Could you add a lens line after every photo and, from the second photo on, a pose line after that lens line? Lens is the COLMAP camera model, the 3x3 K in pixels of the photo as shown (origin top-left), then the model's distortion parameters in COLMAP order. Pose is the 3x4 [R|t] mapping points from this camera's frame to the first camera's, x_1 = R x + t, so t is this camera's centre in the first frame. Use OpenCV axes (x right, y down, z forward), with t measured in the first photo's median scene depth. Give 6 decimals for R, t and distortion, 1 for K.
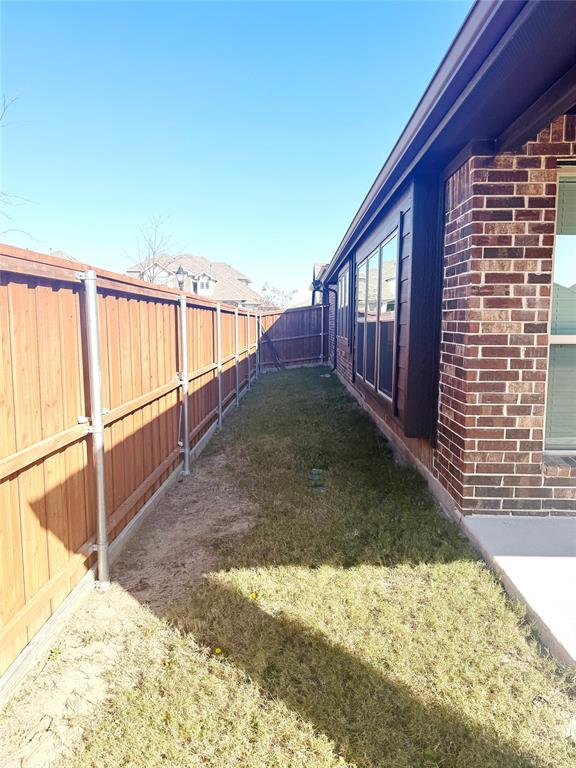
lens RADIAL K [[555.5, 0, 275.2], [0, 555.5, 383.6], [0, 0, 1]] dist [-0.001252, -0.004453]
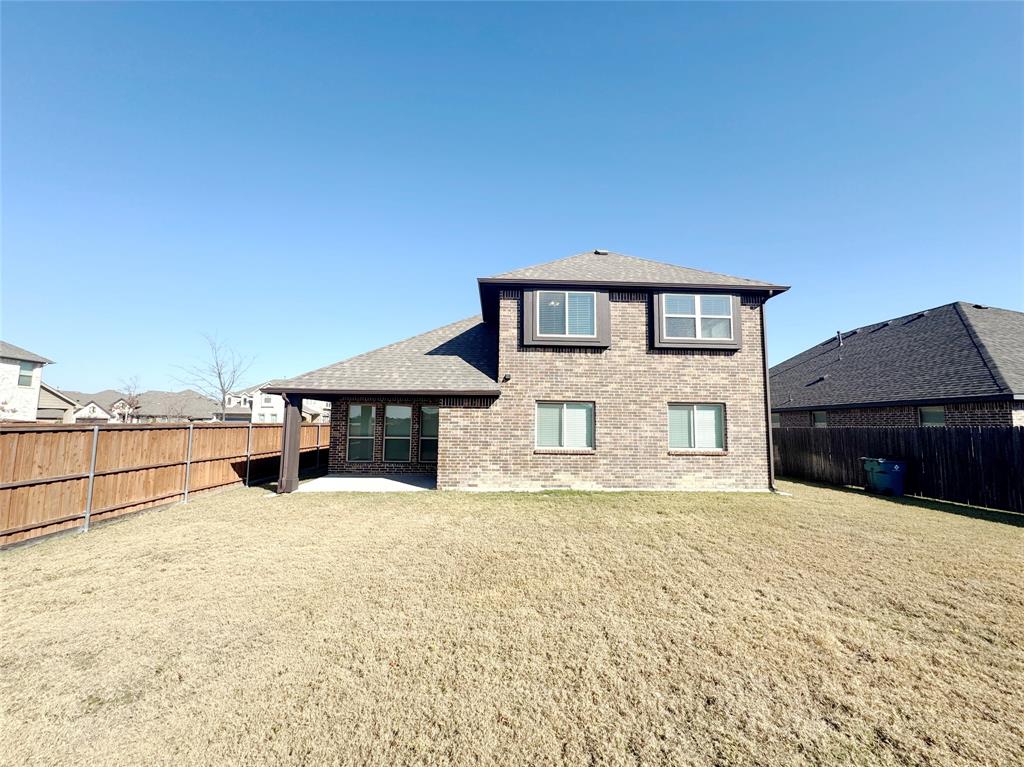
lens RADIAL K [[414.6, 0, 510.0], [0, 414.6, 383.8], [0, 0, 1]] dist [-0.004149, -0.000217]
pose [[0.996750, 0.020313, 0.077952, 1.673255], [-0.004000, 0.978970, -0.203964, 0.202575], [-0.080456, 0.202989, 0.975870, -2.884644]]
